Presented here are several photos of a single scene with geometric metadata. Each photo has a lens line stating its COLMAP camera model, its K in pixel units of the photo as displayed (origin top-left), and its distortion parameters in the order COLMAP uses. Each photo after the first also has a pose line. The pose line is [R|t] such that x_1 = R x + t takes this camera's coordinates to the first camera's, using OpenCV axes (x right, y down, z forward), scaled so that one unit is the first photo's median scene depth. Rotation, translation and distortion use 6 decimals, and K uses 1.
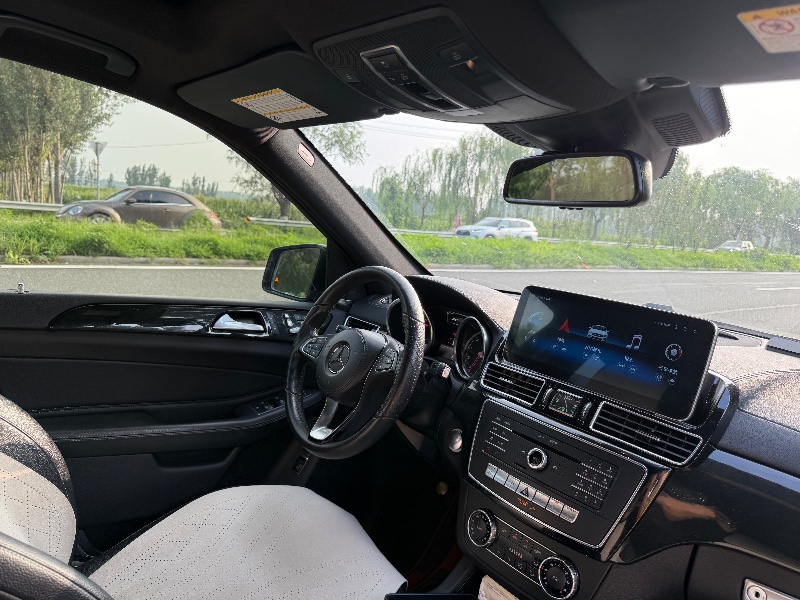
lens RADIAL K [[564.3, 0, 400.0], [0, 564.3, 300.0], [0, 0, 1]] dist [0.059579, -0.104629]
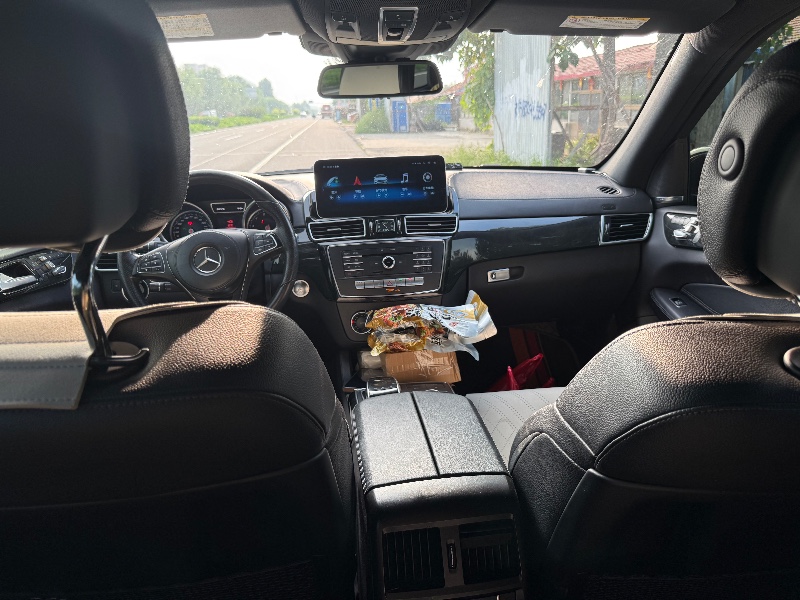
lens RADIAL K [[564.3, 0, 400.0], [0, 564.3, 300.0], [0, 0, 1]] dist [0.059579, -0.104629]
pose [[0.544111, -0.379326, 0.748368, -0.748943], [0.215207, 0.925220, 0.312497, -0.090734], [-0.810943, -0.008979, 0.585056, 0.017486]]
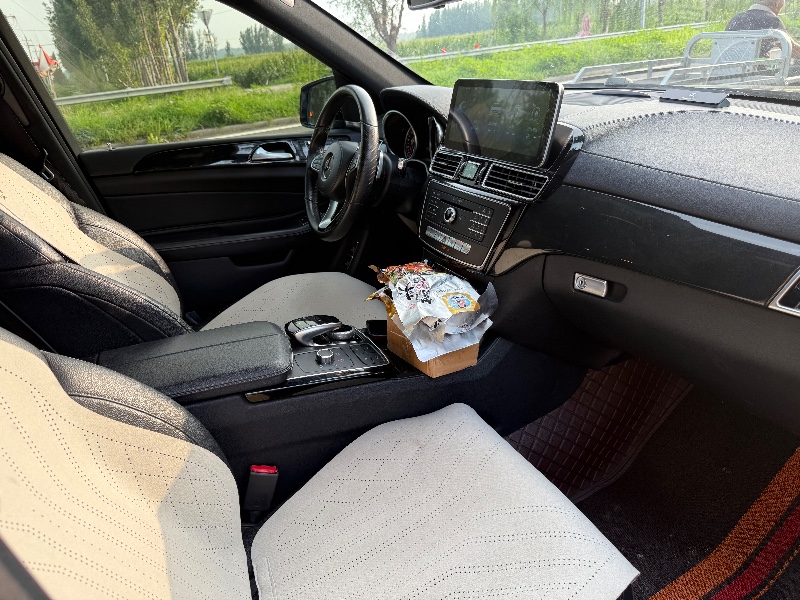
lens RADIAL K [[564.3, 0, 400.0], [0, 564.3, 300.0], [0, 0, 1]] dist [0.059579, -0.104629]
pose [[0.964605, -0.082241, -0.250546, 0.336553], [0.148327, 0.954784, 0.257654, 0.081998], [0.218027, -0.285697, 0.933189, -0.256037]]
